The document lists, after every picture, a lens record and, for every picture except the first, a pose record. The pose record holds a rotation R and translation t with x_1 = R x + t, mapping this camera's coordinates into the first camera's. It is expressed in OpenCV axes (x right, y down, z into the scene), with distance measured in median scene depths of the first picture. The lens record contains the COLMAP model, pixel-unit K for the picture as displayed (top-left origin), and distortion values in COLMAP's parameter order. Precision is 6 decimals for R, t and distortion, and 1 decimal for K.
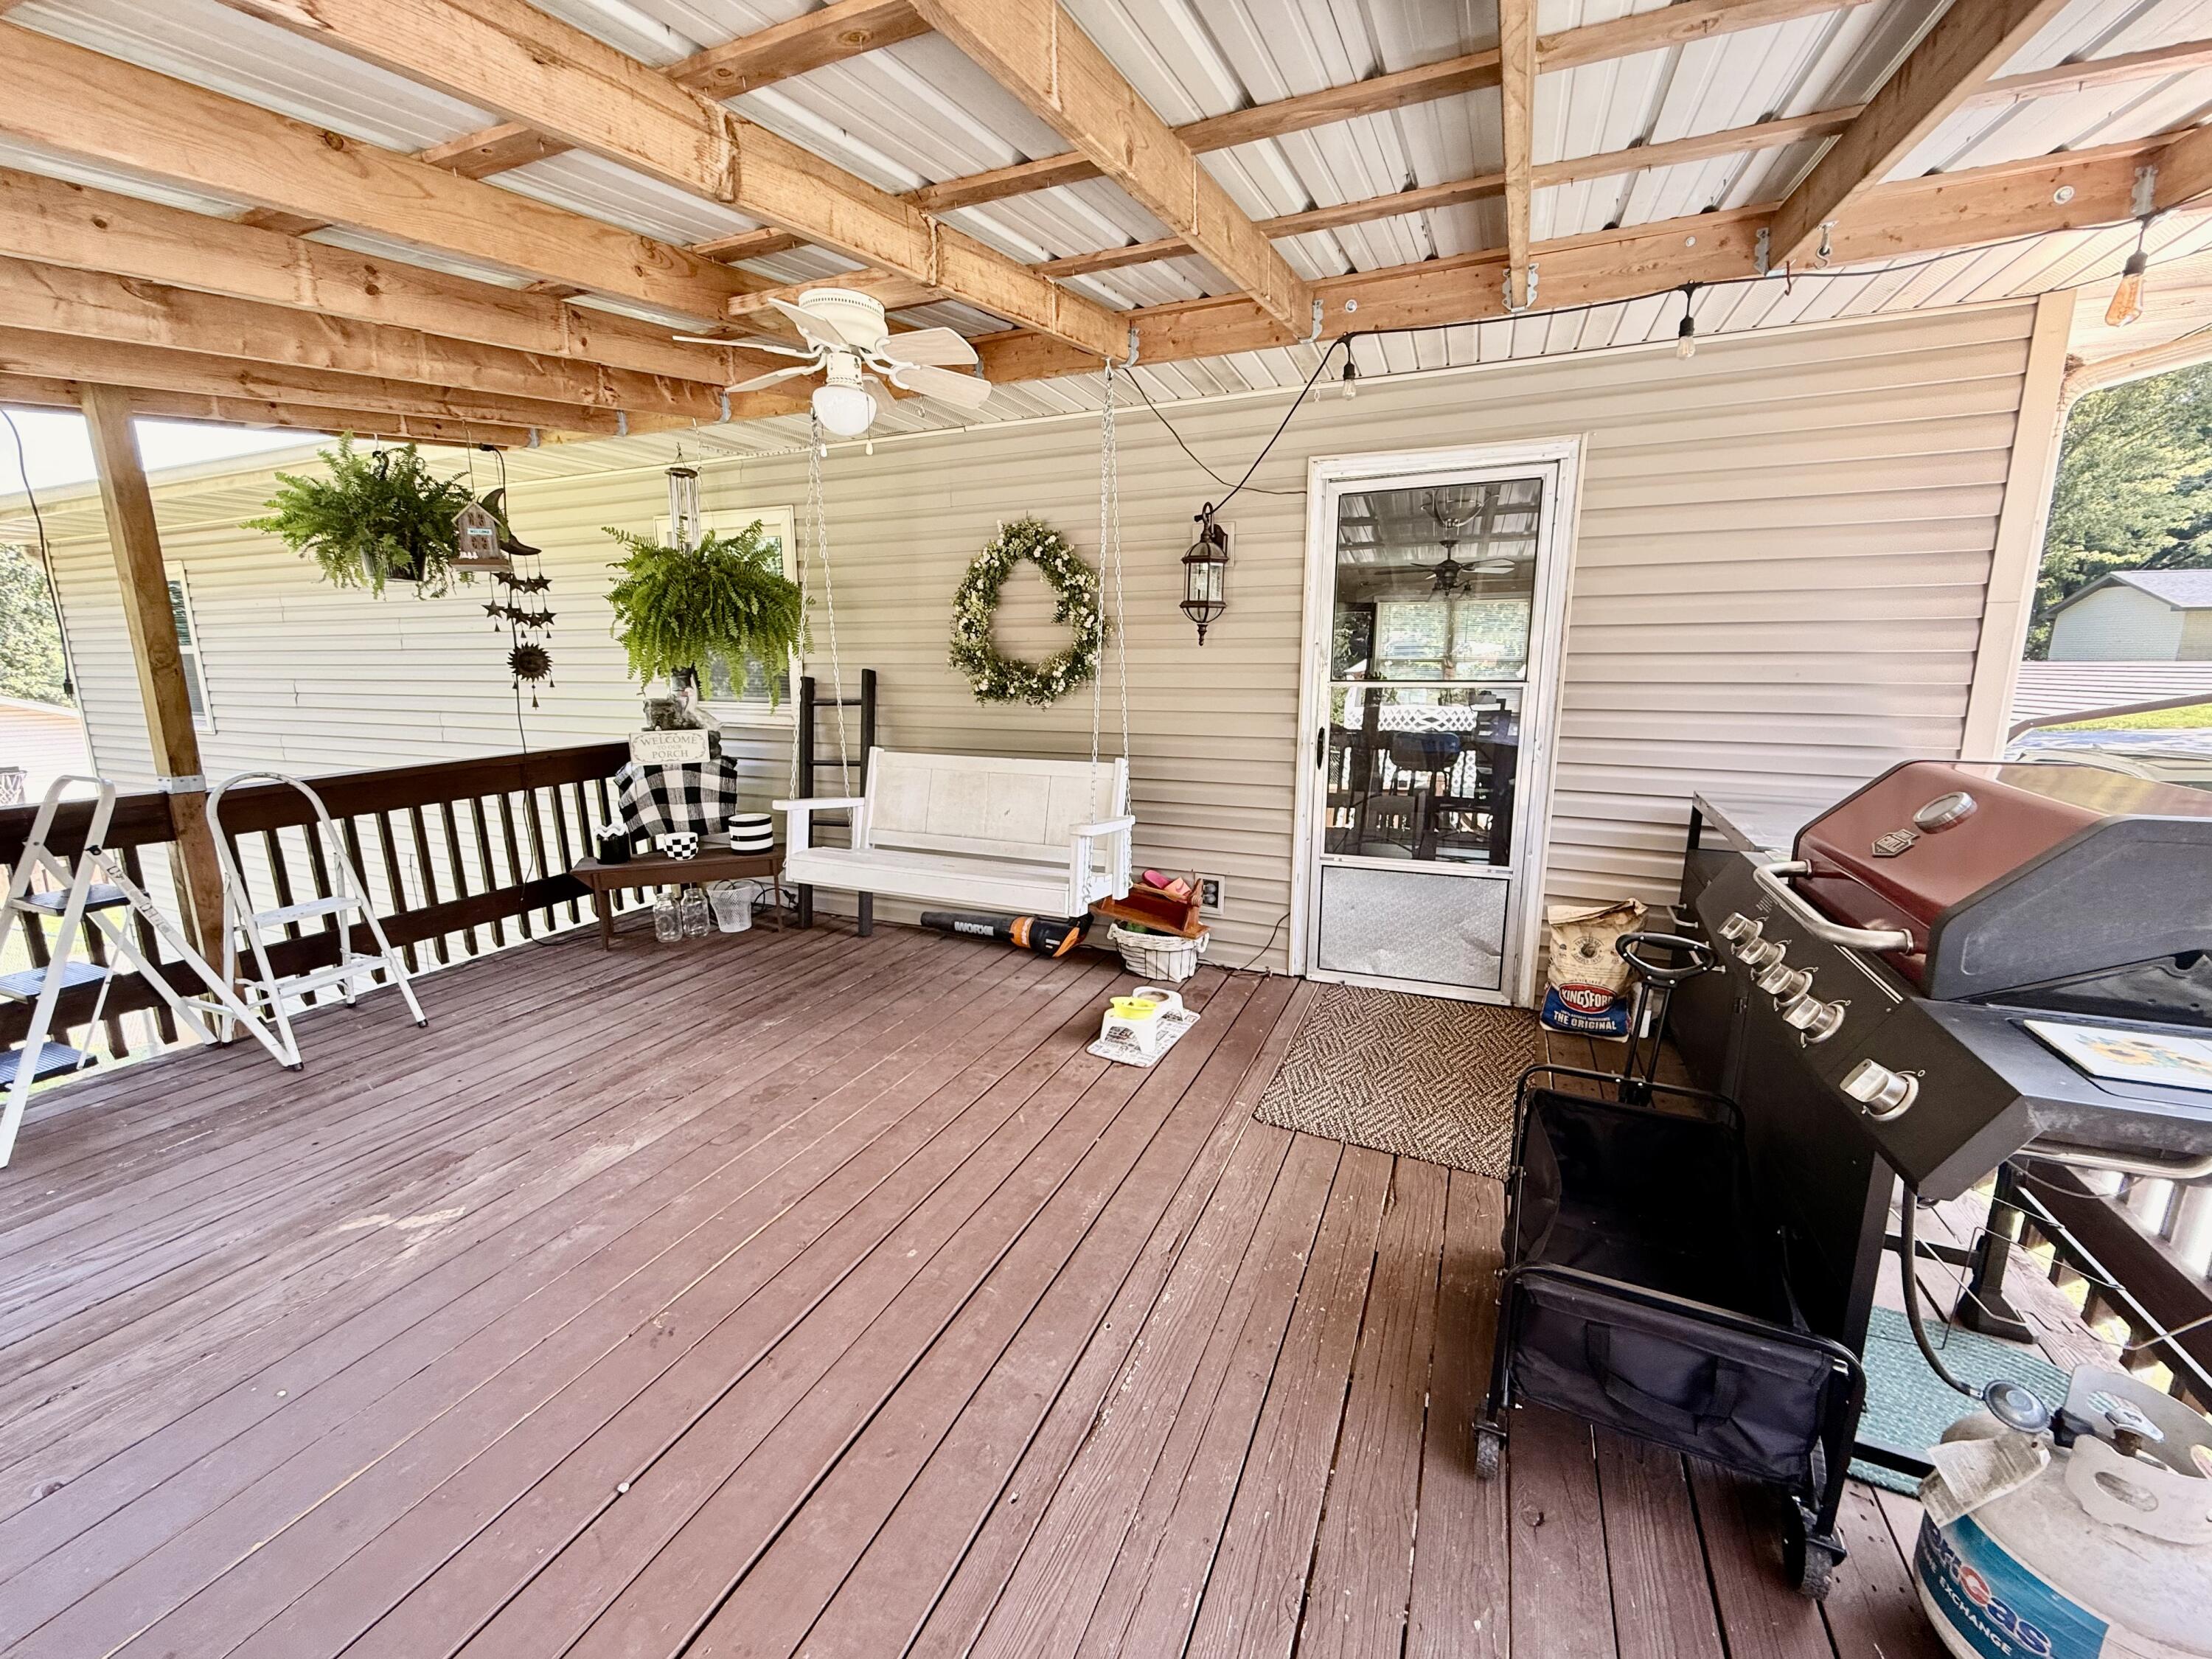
lens RADIAL K [[885.9, 0, 1108.0], [0, 885.9, 838.0], [0, 0, 1]] dist [0.000254, -0.000104]
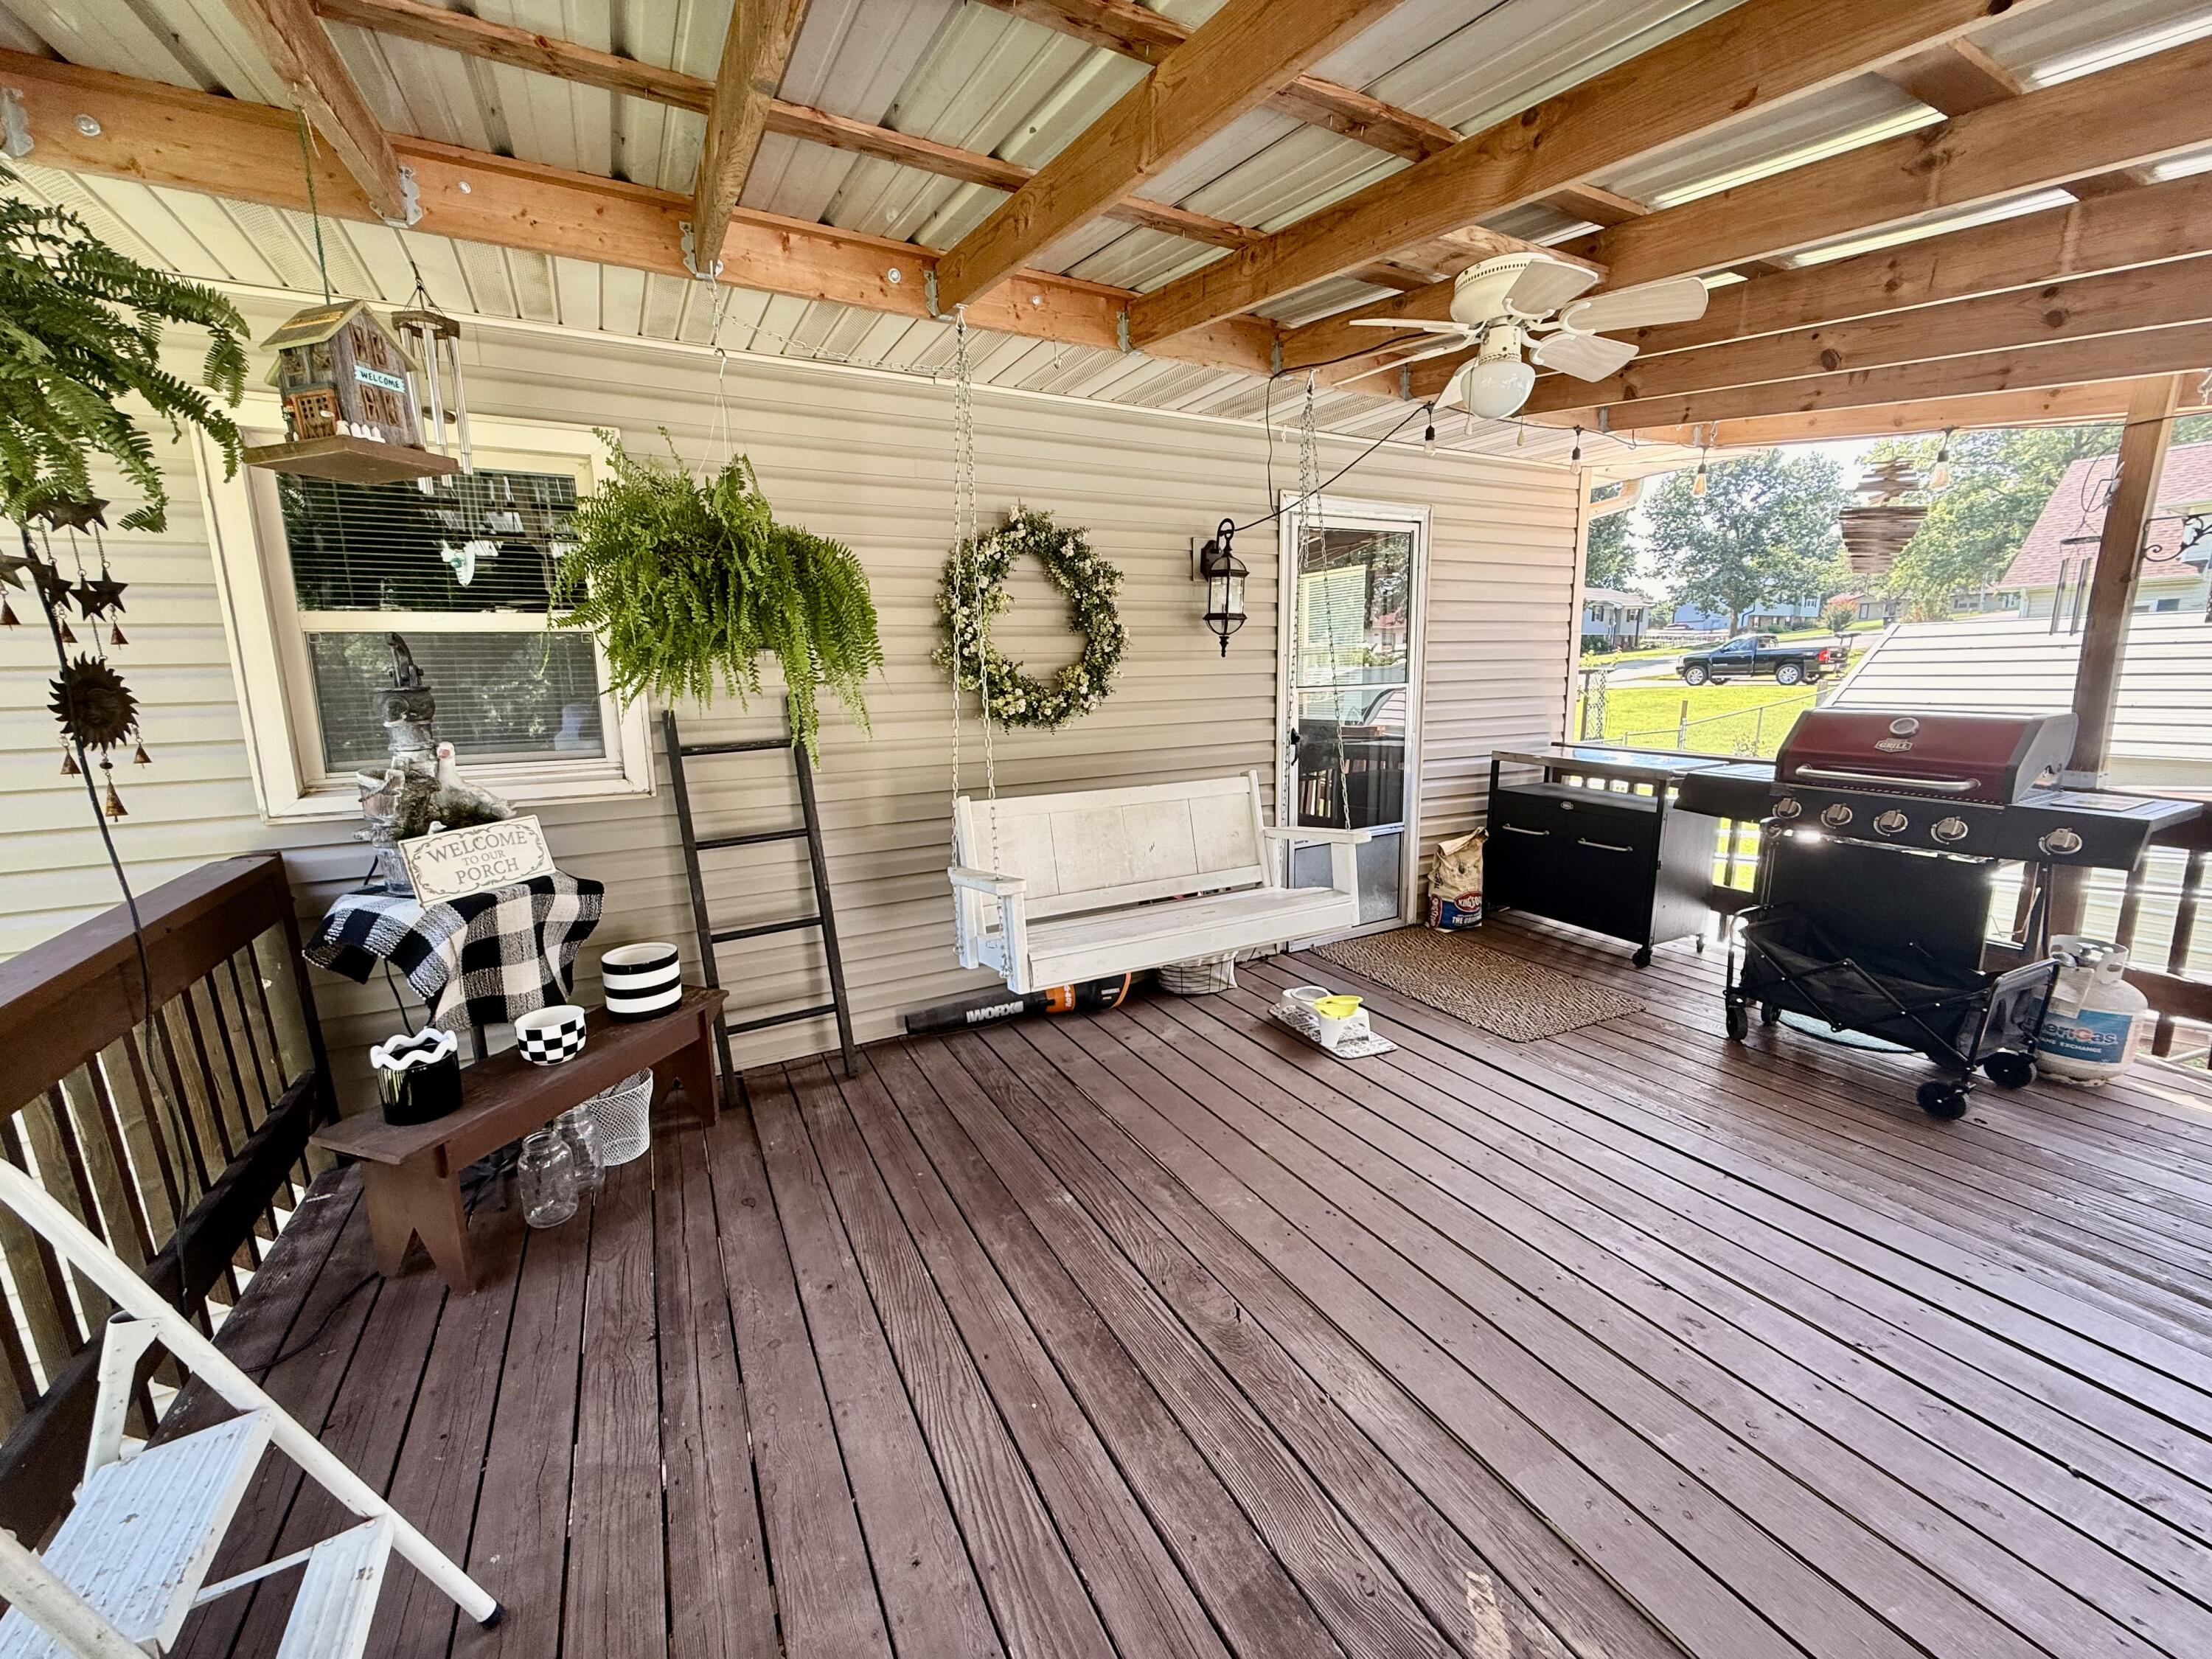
lens RADIAL K [[879.7, 0, 1099.3], [0, 879.7, 827.9], [0, 0, 1]] dist [-0.000584, -0.000391]
pose [[0.623123, -0.149428, 0.767717, -0.726673], [0.177753, 0.982950, 0.047047, -0.087057], [-0.761657, 0.107148, 0.639060, 0.436133]]
